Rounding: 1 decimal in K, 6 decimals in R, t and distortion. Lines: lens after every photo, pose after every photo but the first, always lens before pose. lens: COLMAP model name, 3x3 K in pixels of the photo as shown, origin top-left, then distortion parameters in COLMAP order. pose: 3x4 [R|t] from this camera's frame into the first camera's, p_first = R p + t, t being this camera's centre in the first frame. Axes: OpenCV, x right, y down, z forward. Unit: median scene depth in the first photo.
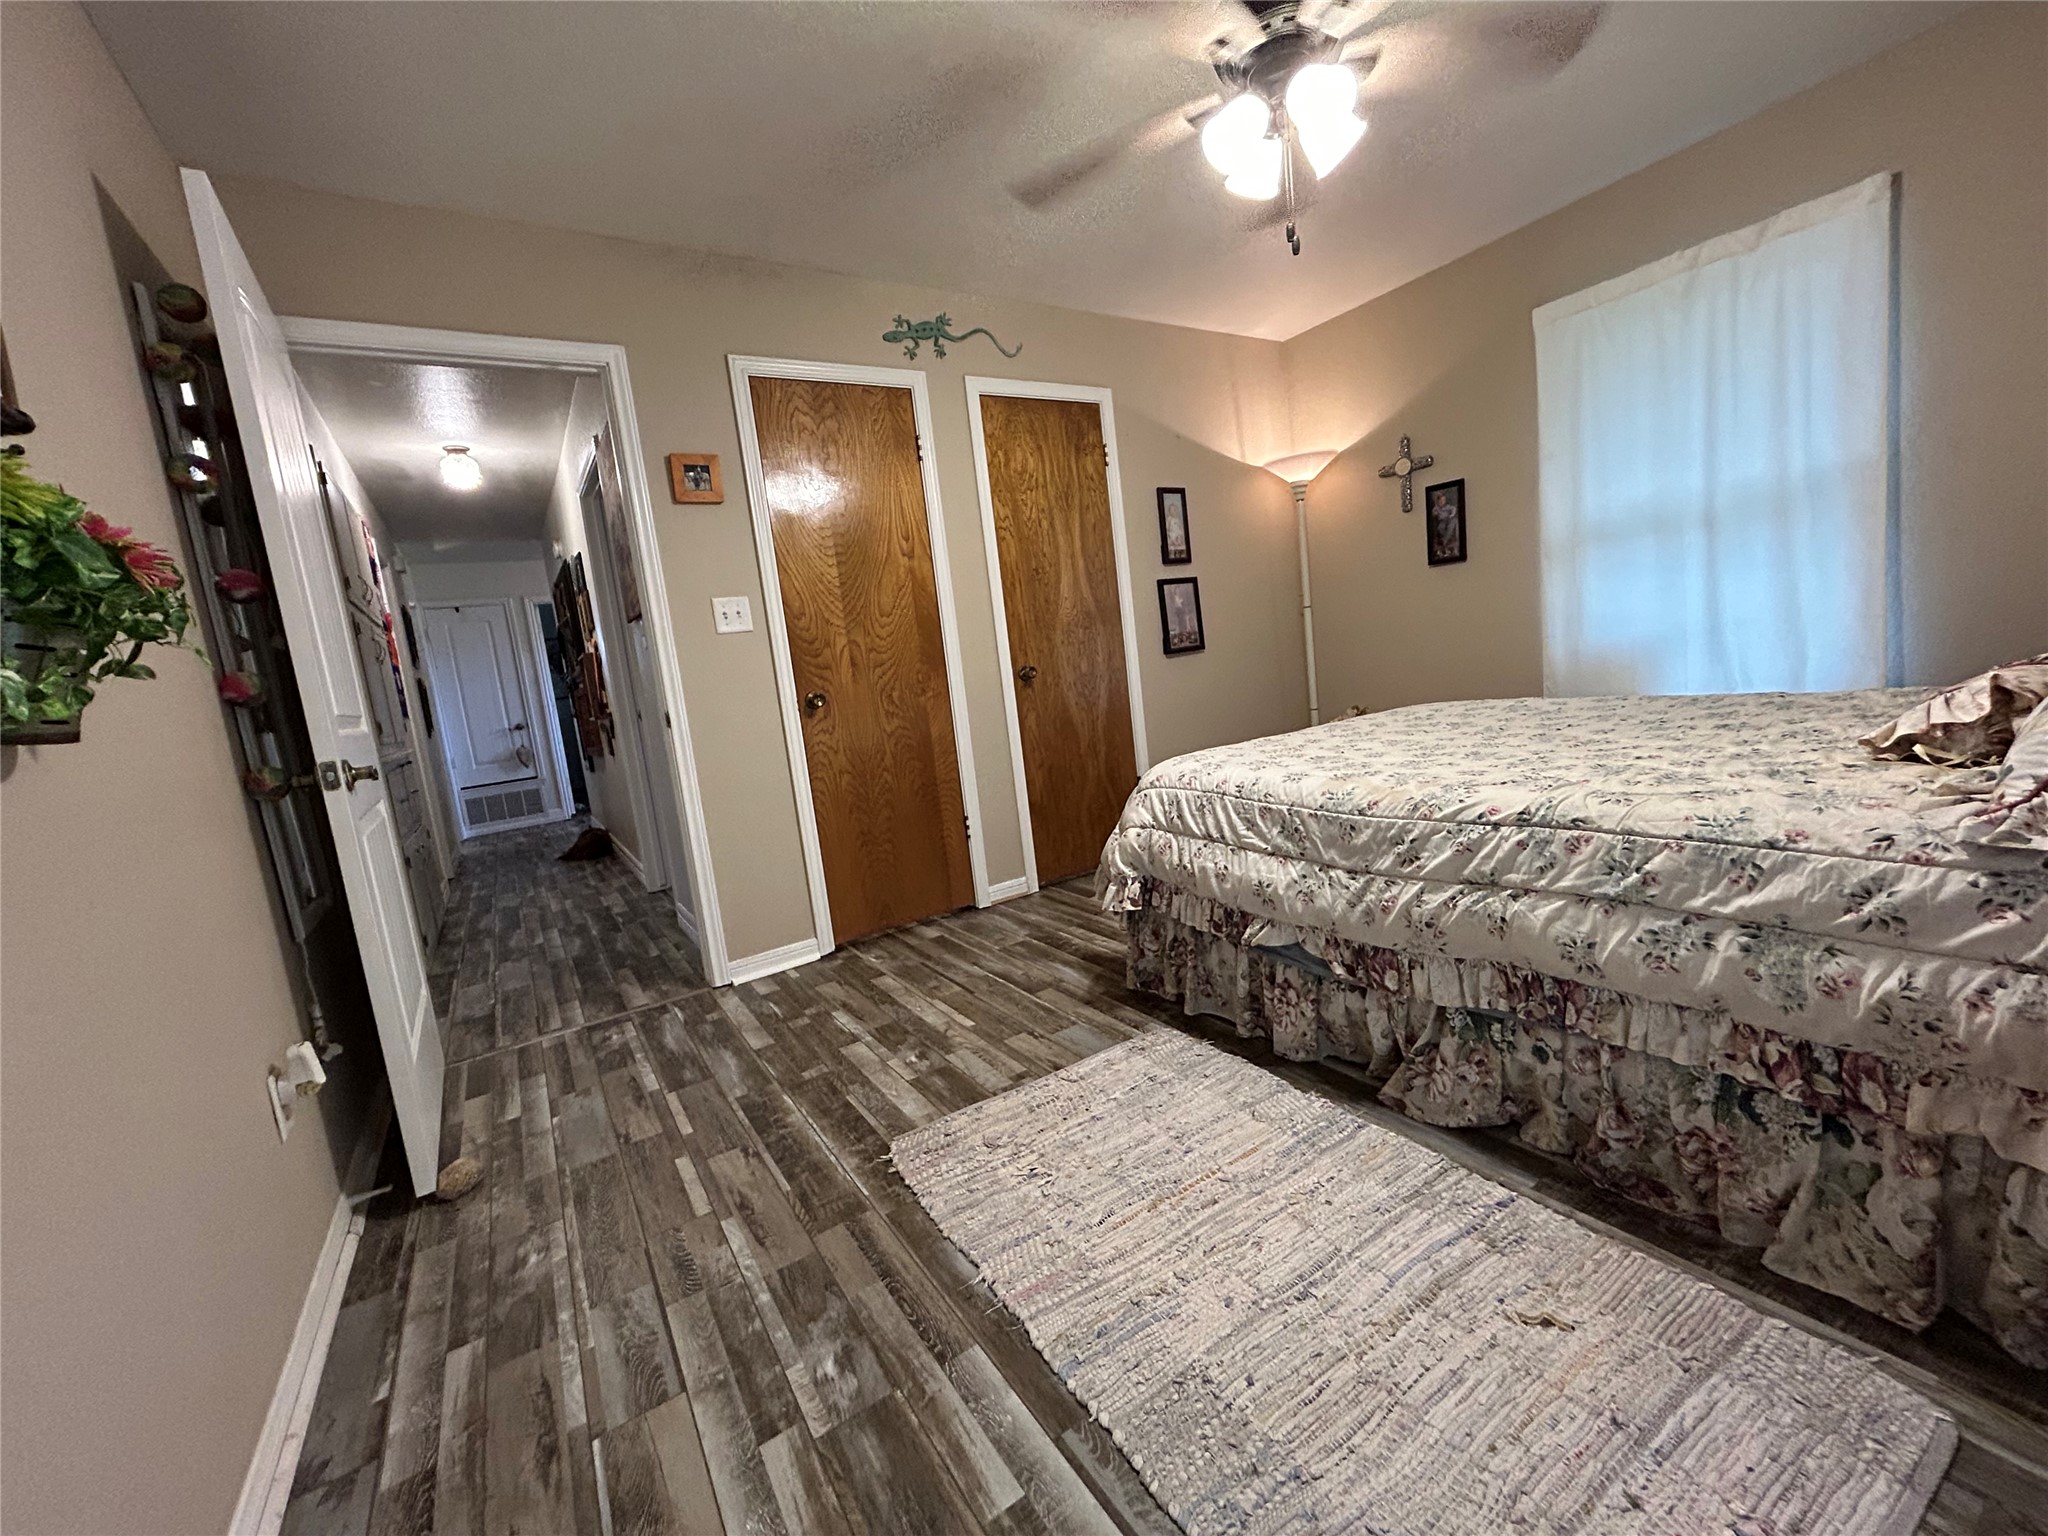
lens RADIAL K [[830.0, 0, 1026.1], [0, 830.0, 768.2], [0, 0, 1]] dist [-0.001880, 0.000068]
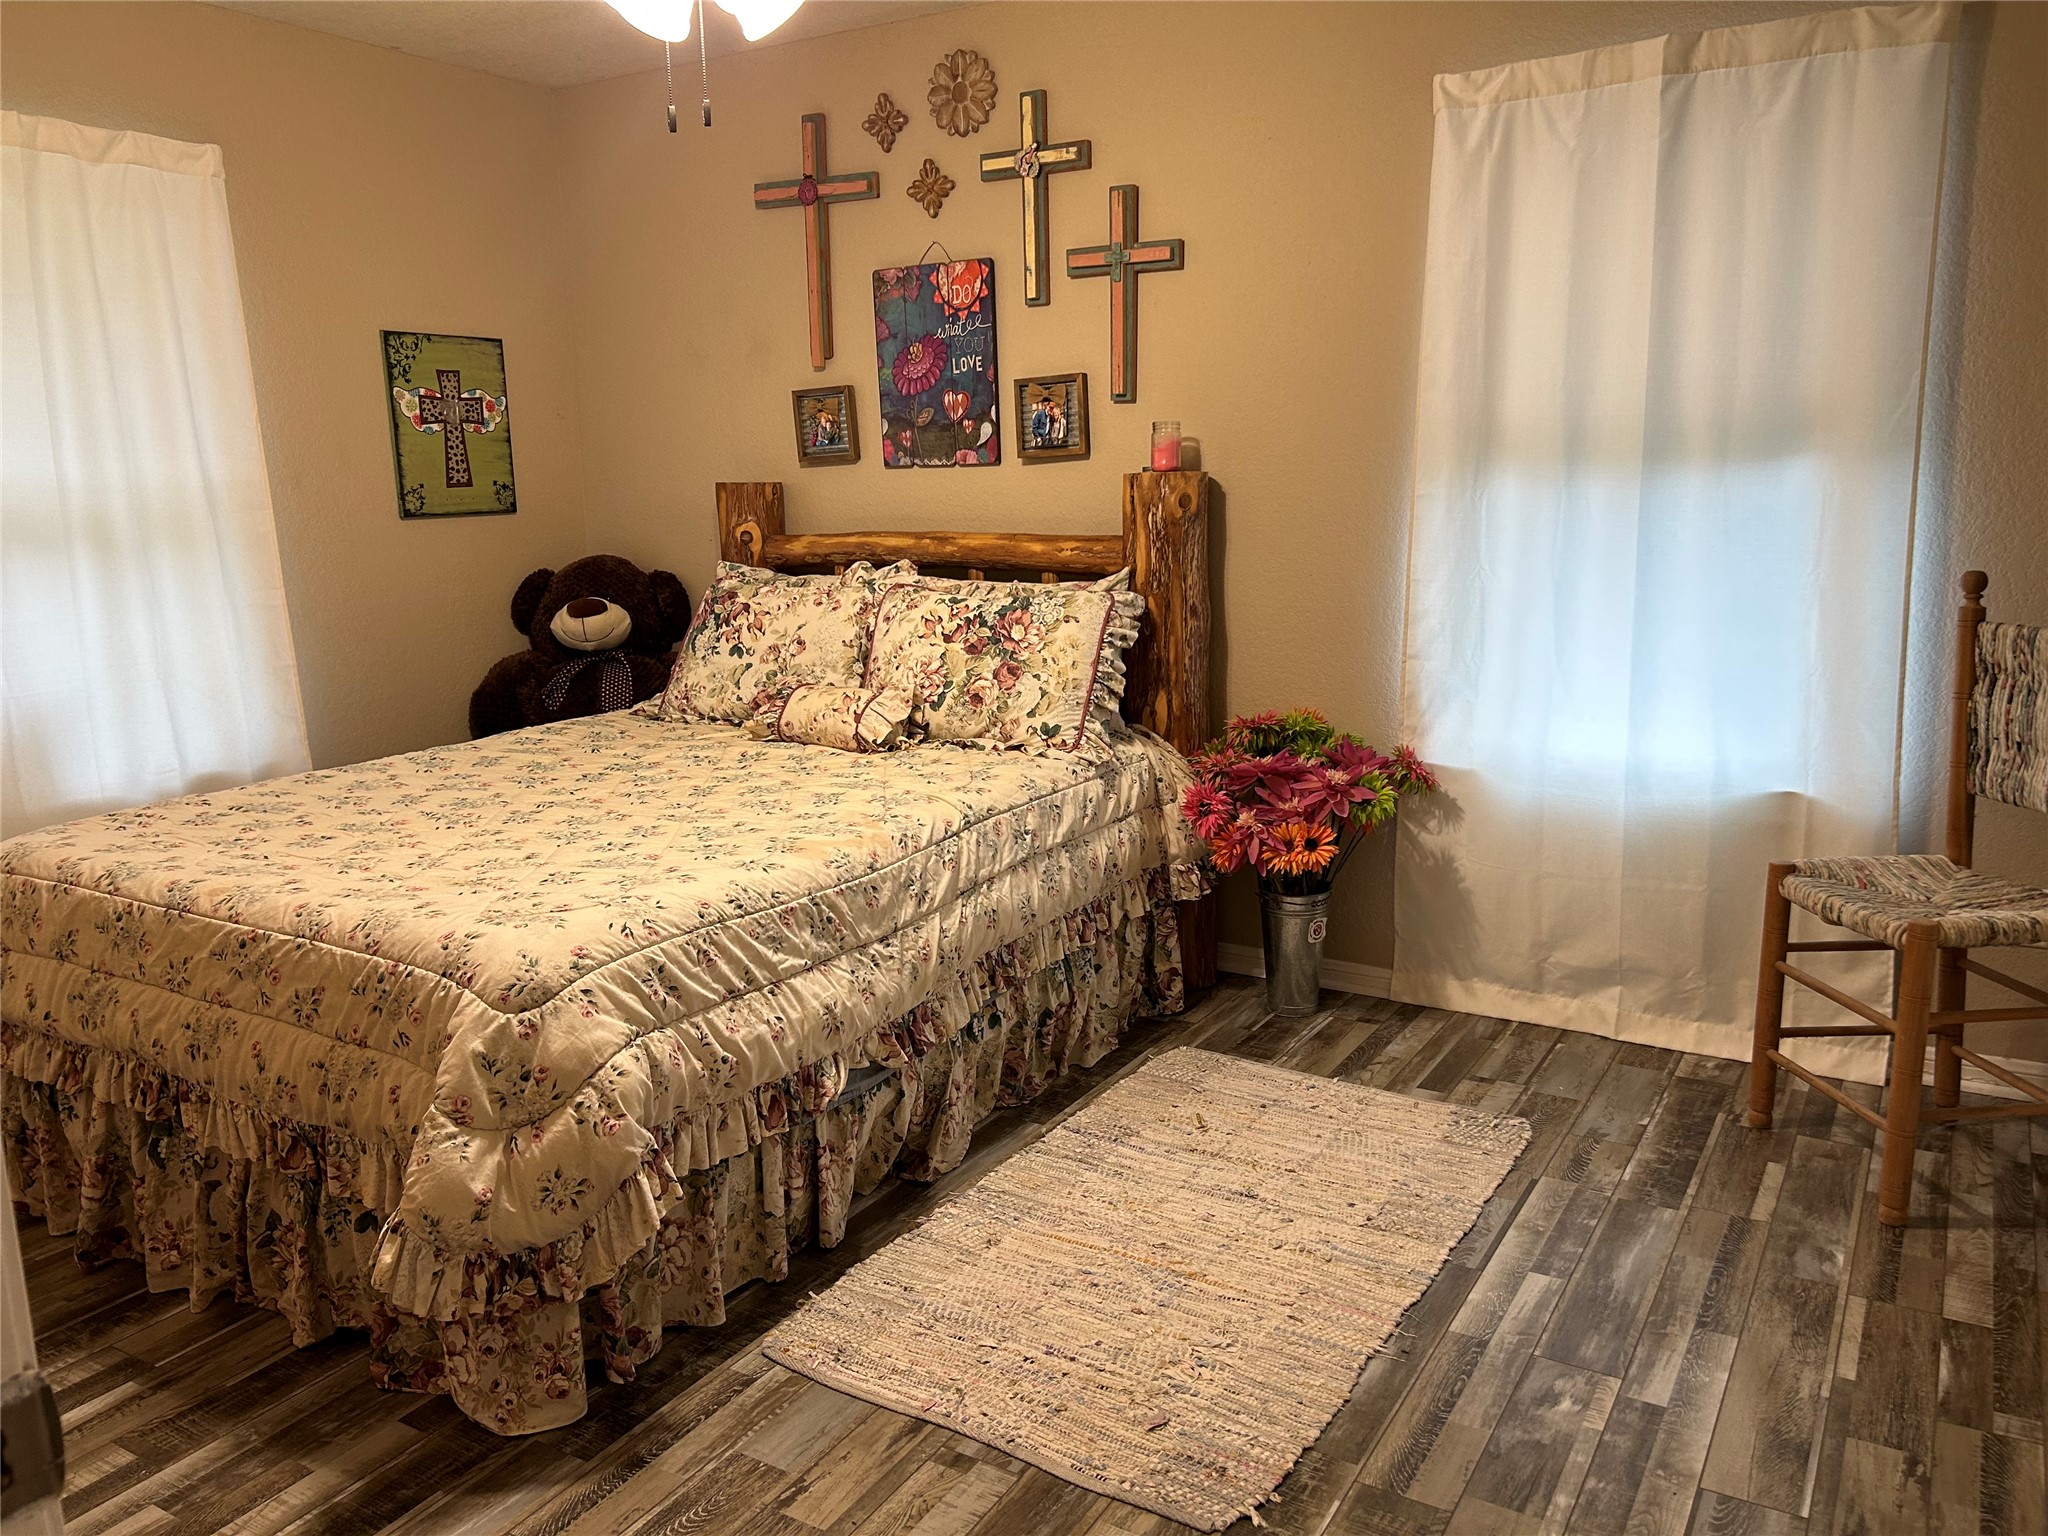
lens RADIAL K [[1547.0, 0, 1027.6], [0, 1547.0, 768.6], [0, 0, 1]] dist [0.057463, -0.063298]
pose [[-0.436982, -0.047019, 0.898240, -1.183278], [0.192763, 0.970535, 0.144580, -0.266878], [-0.878572, 0.236326, -0.415043, 1.629942]]
